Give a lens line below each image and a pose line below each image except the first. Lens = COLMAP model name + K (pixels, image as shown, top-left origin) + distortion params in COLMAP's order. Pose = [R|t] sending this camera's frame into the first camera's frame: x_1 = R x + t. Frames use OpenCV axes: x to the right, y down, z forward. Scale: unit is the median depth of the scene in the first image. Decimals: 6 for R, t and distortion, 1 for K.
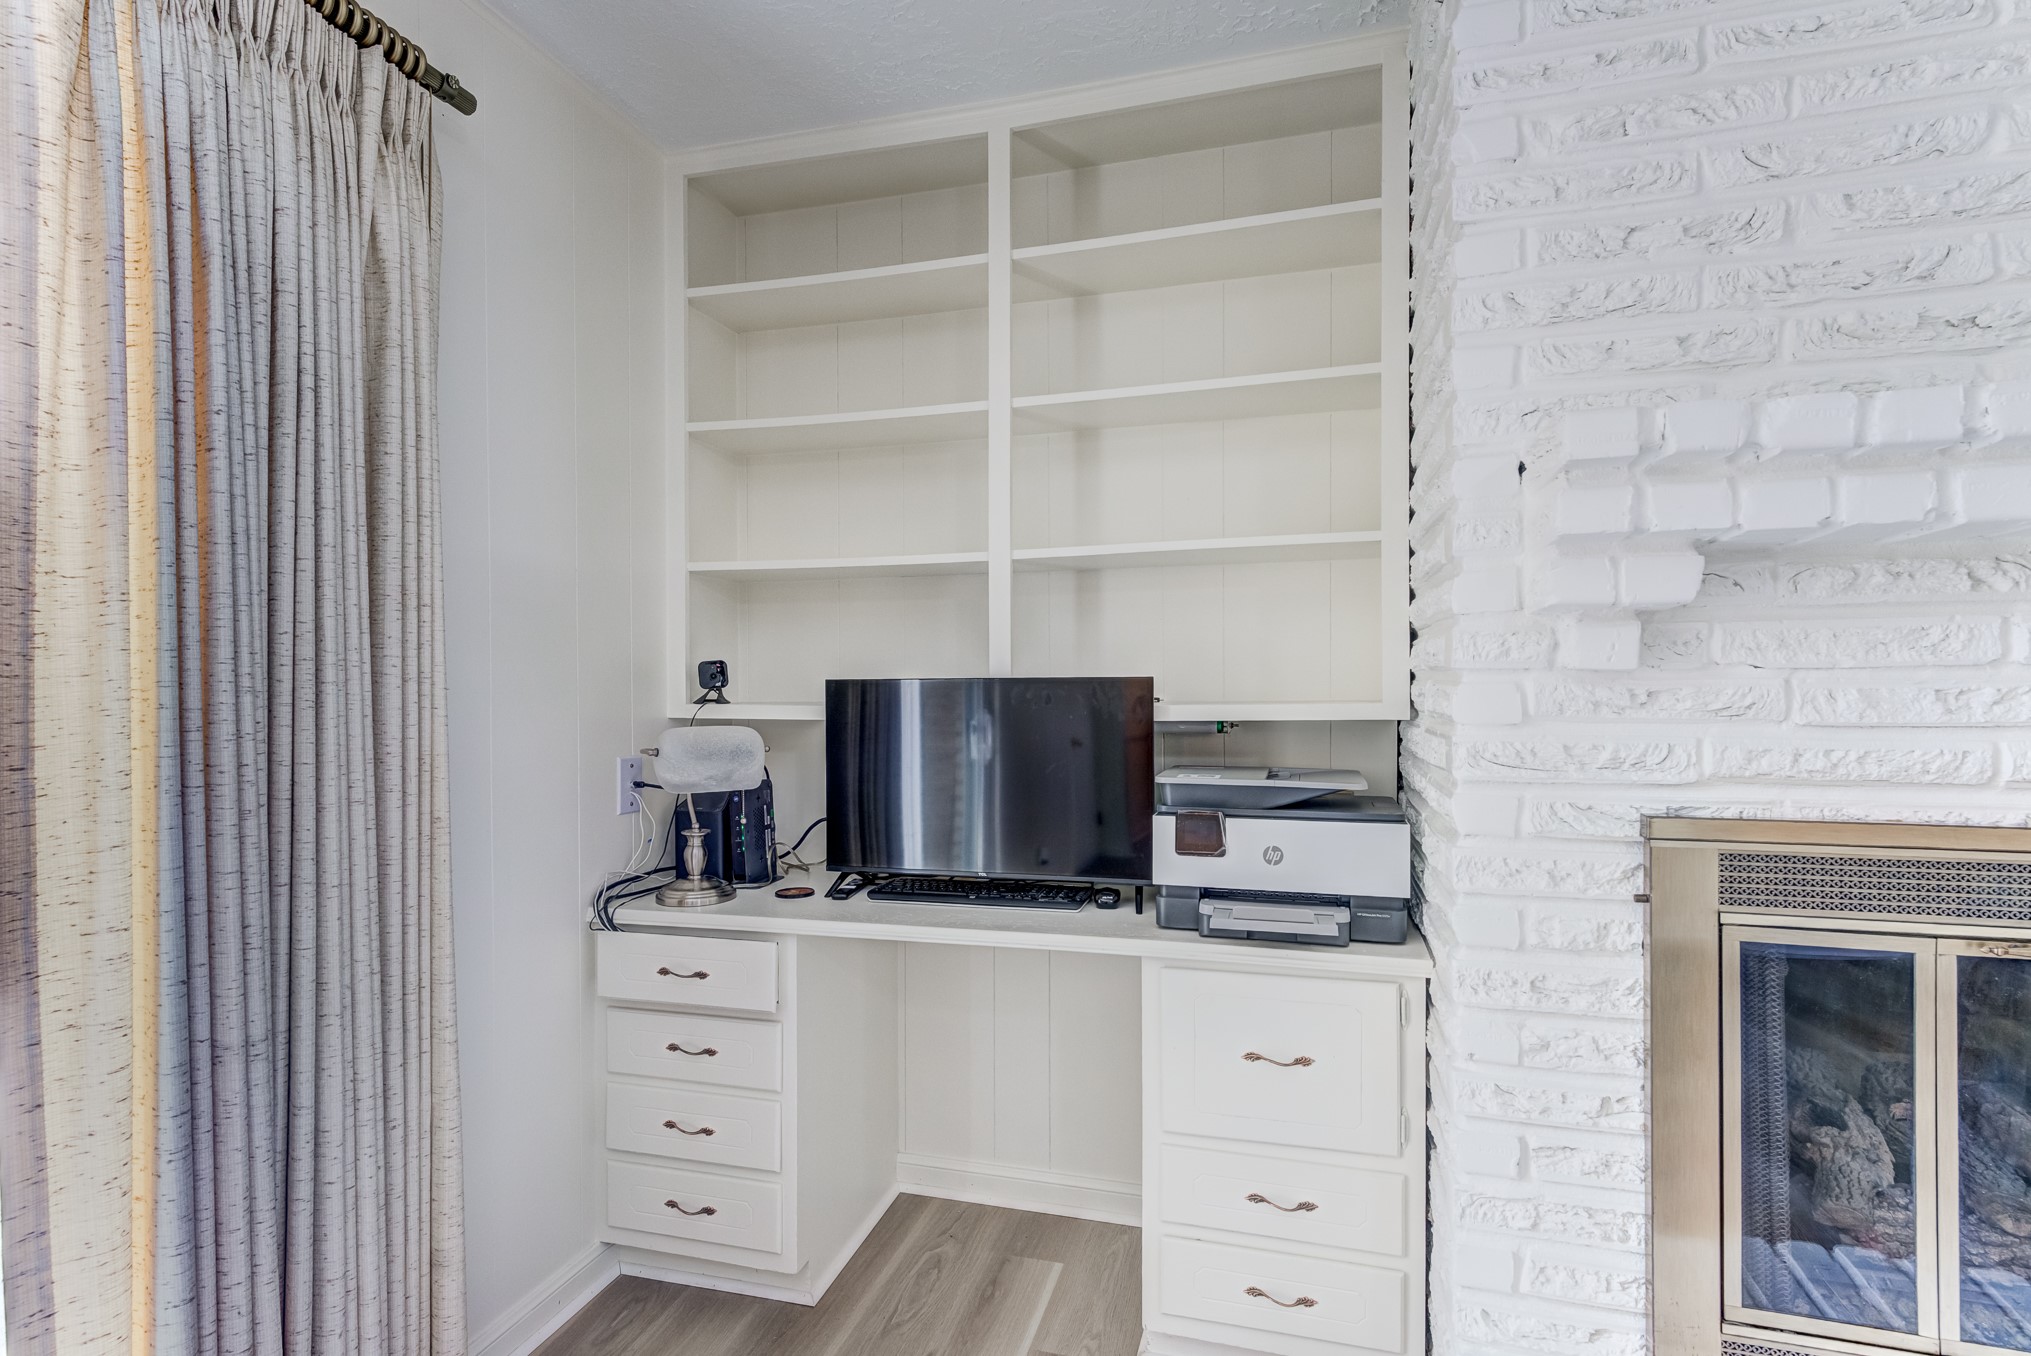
lens RADIAL K [[1014.3, 0, 1011.9], [0, 1014.3, 692.9], [0, 0, 1]] dist [0.007493, 0.001118]
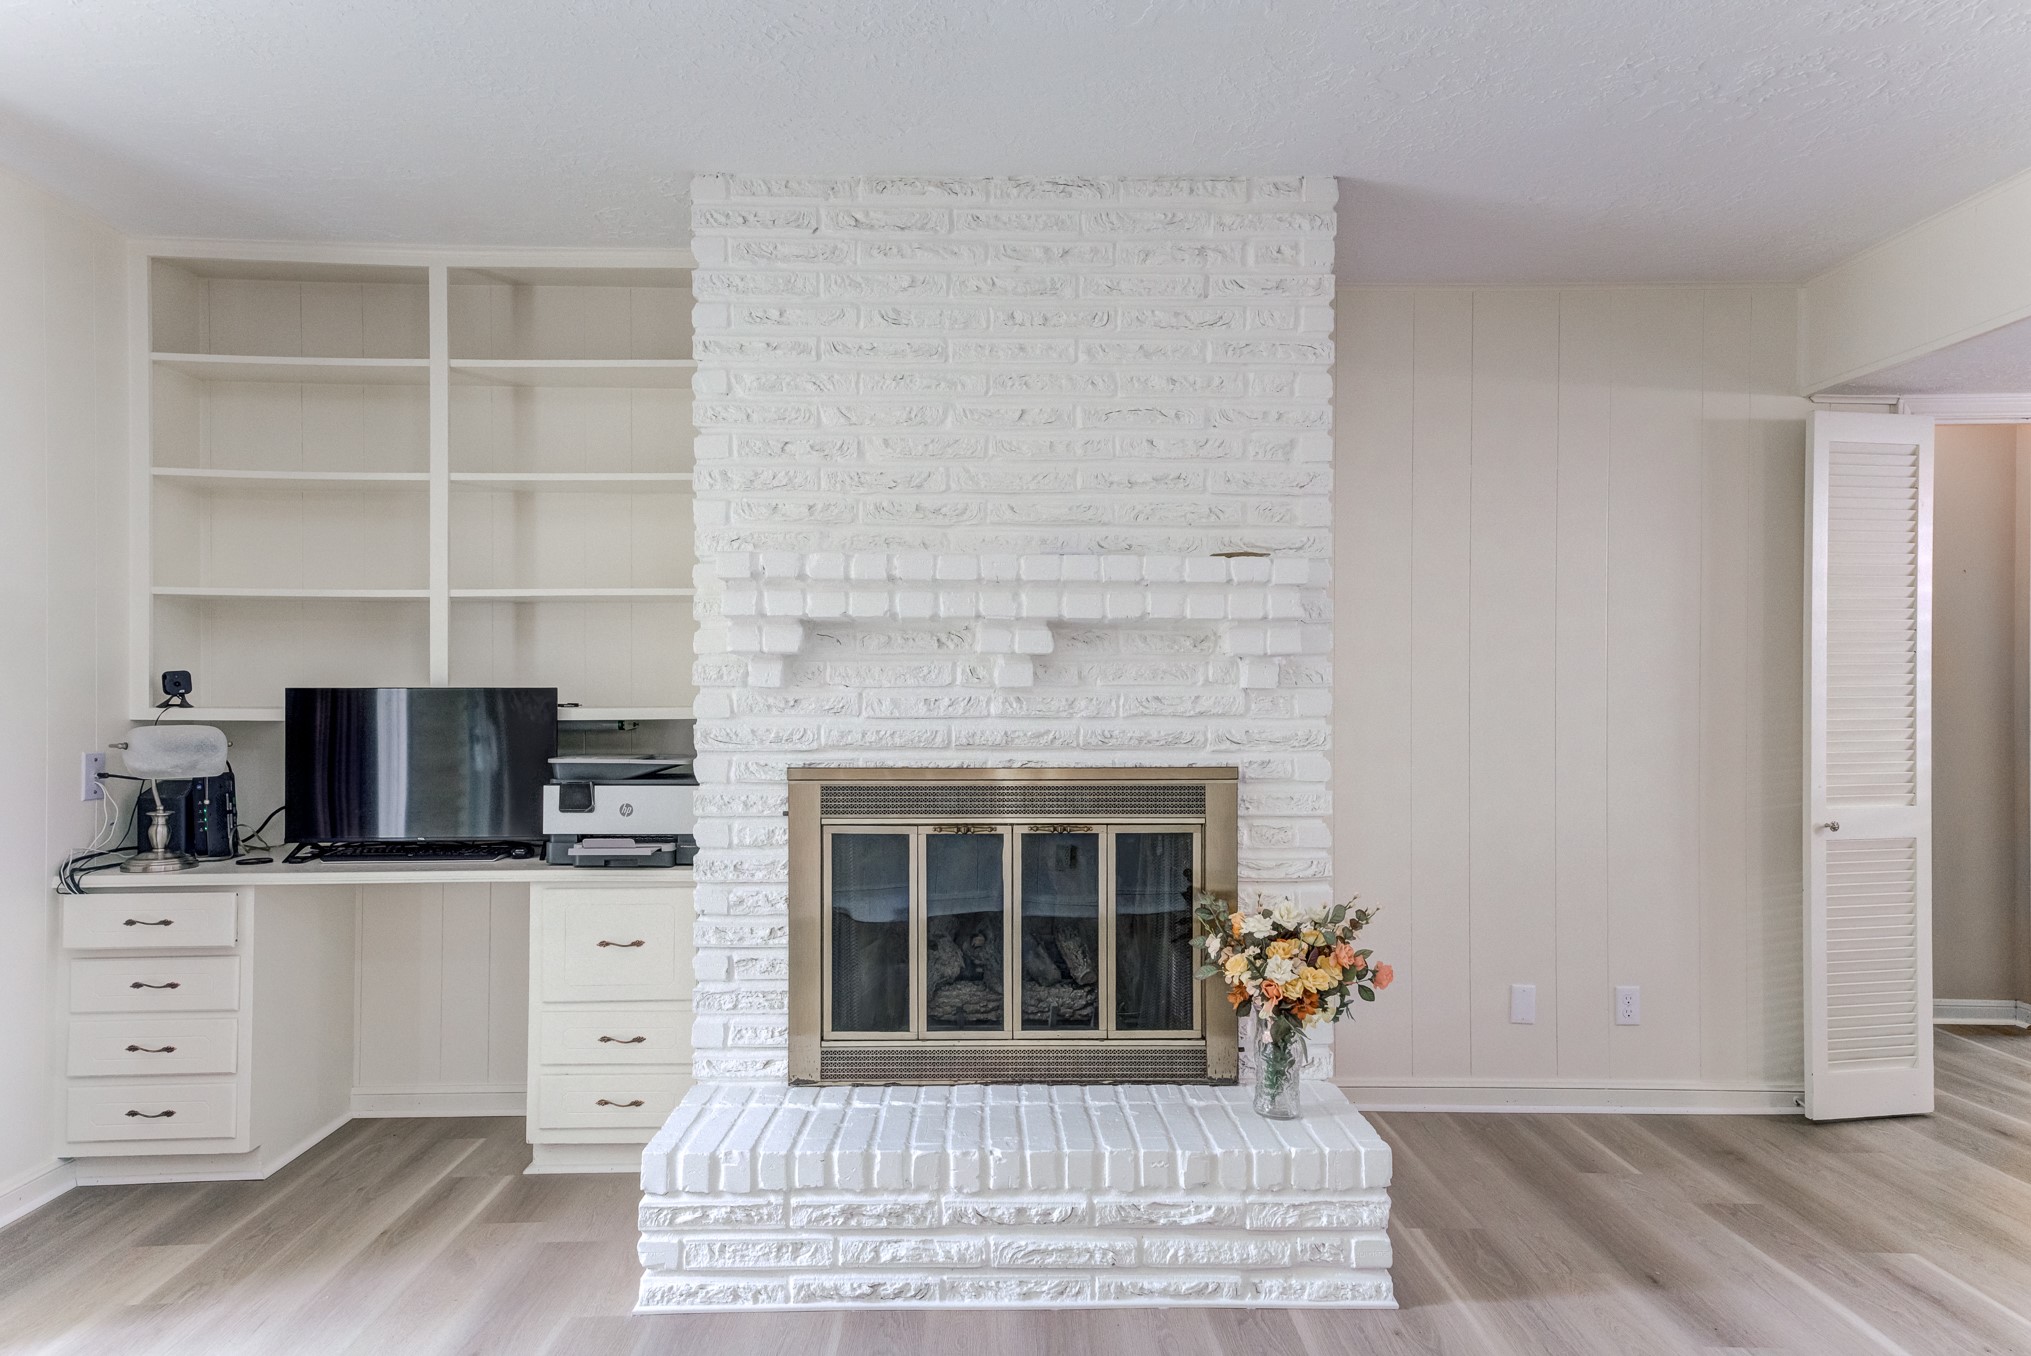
lens RADIAL K [[1312.1, 0, 1013.9], [0, 1312.1, 692.4], [0, 0, 1]] dist [0.057149, -0.001770]
pose [[0.957581, 0.006190, 0.288097, 0.289484], [-0.003784, 0.999953, -0.008905, 0.005082], [-0.288139, 0.007437, 0.957560, -1.190131]]
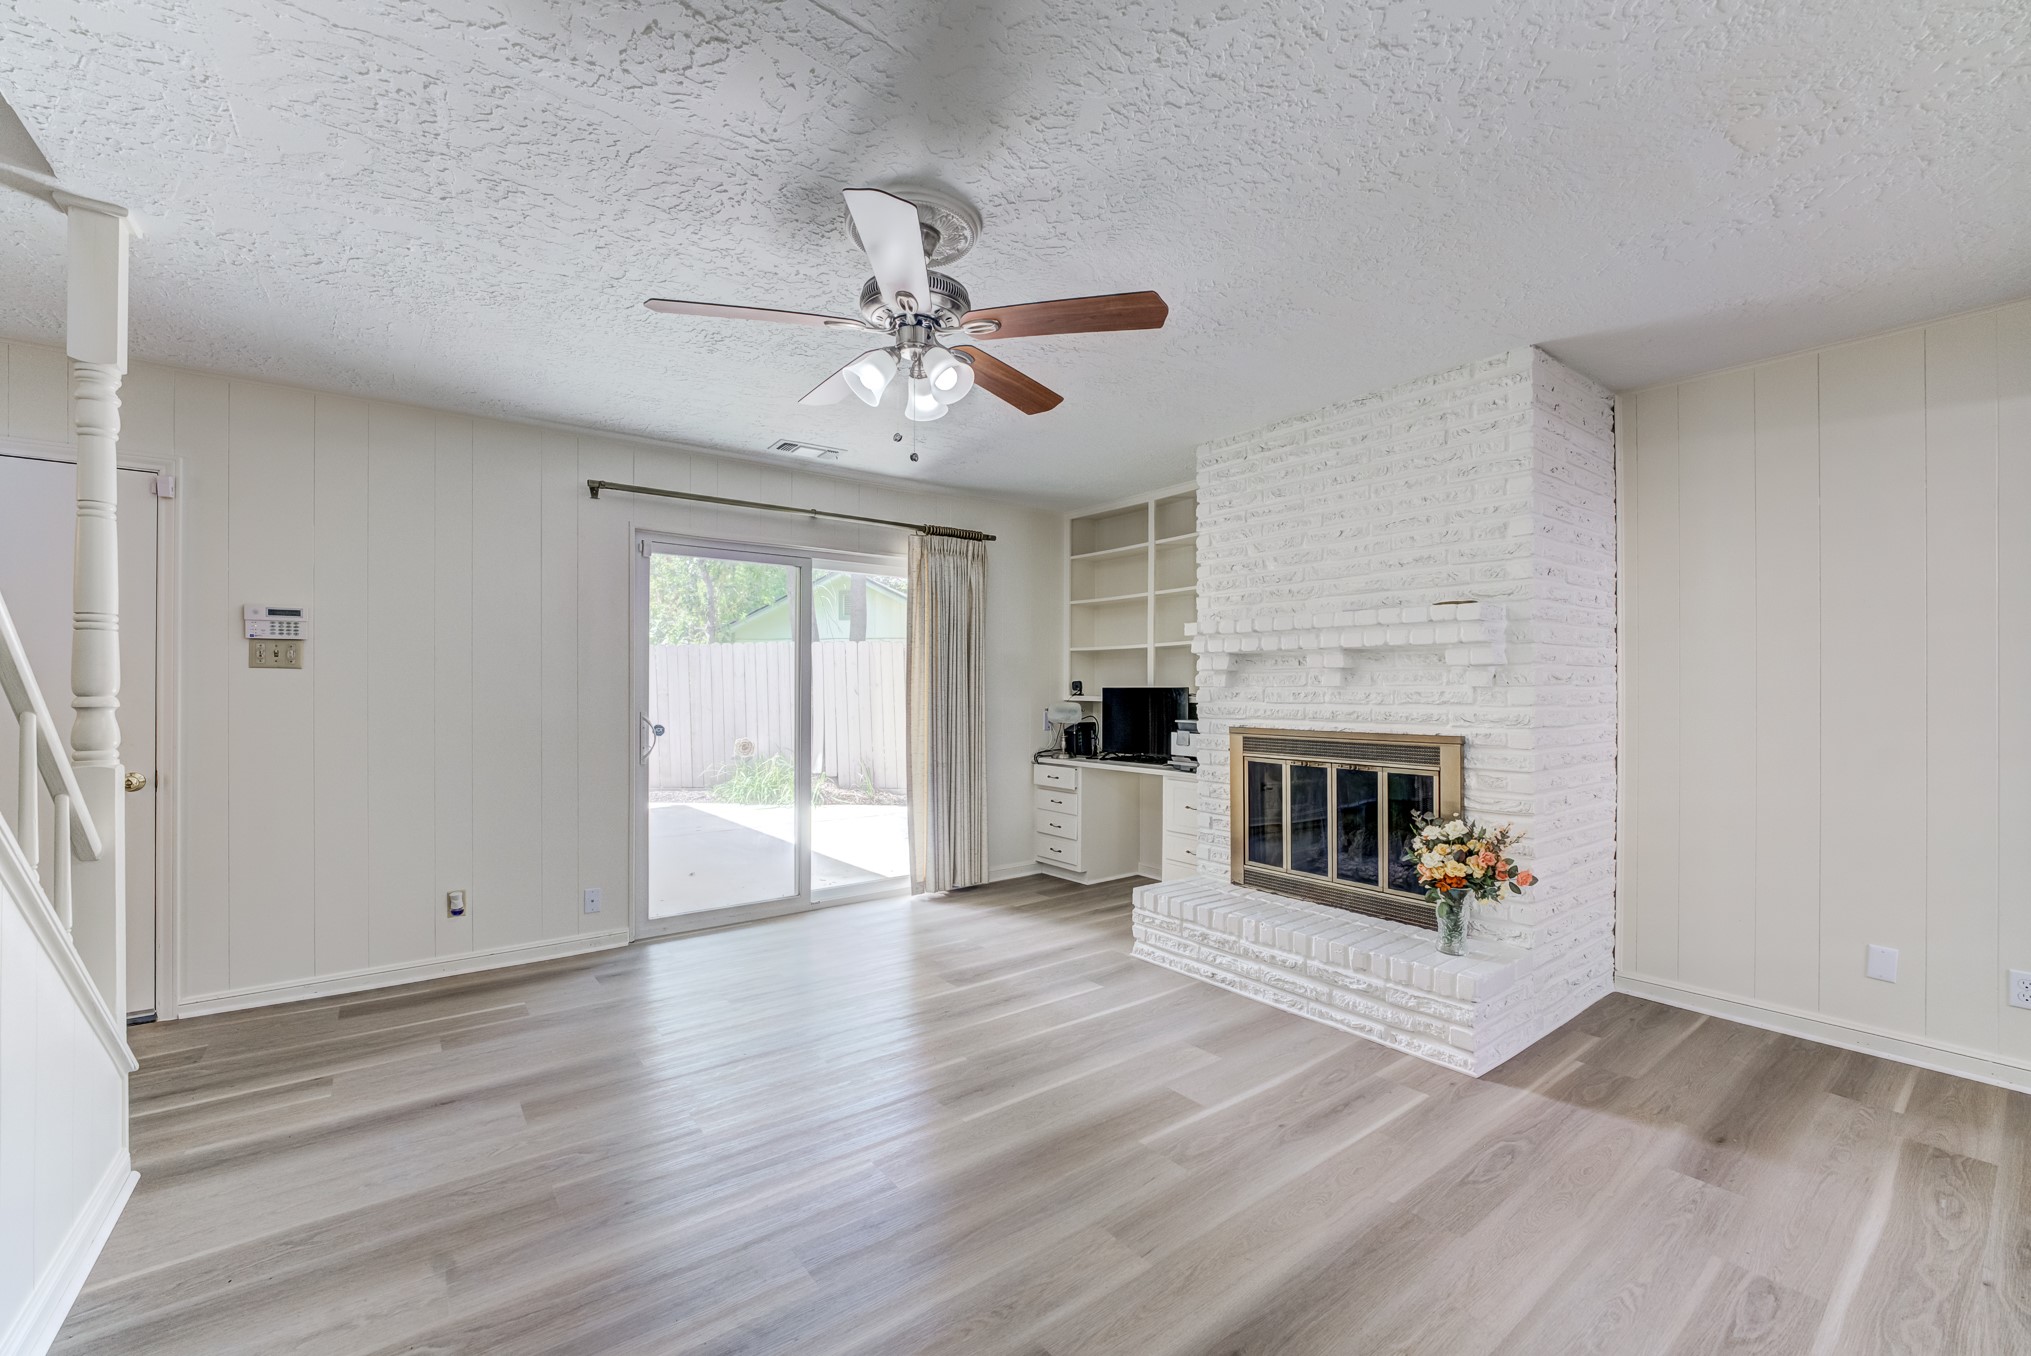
lens RADIAL K [[817.9, 0, 1010.1], [0, 817.9, 691.0], [0, 0, 1]] dist [-0.020417, 0.004220]
pose [[0.800228, 0.007866, -0.599645, 1.524041], [-0.011465, 0.999932, -0.002183, 0.006888], [0.599587, 0.008622, 0.800263, -1.592746]]
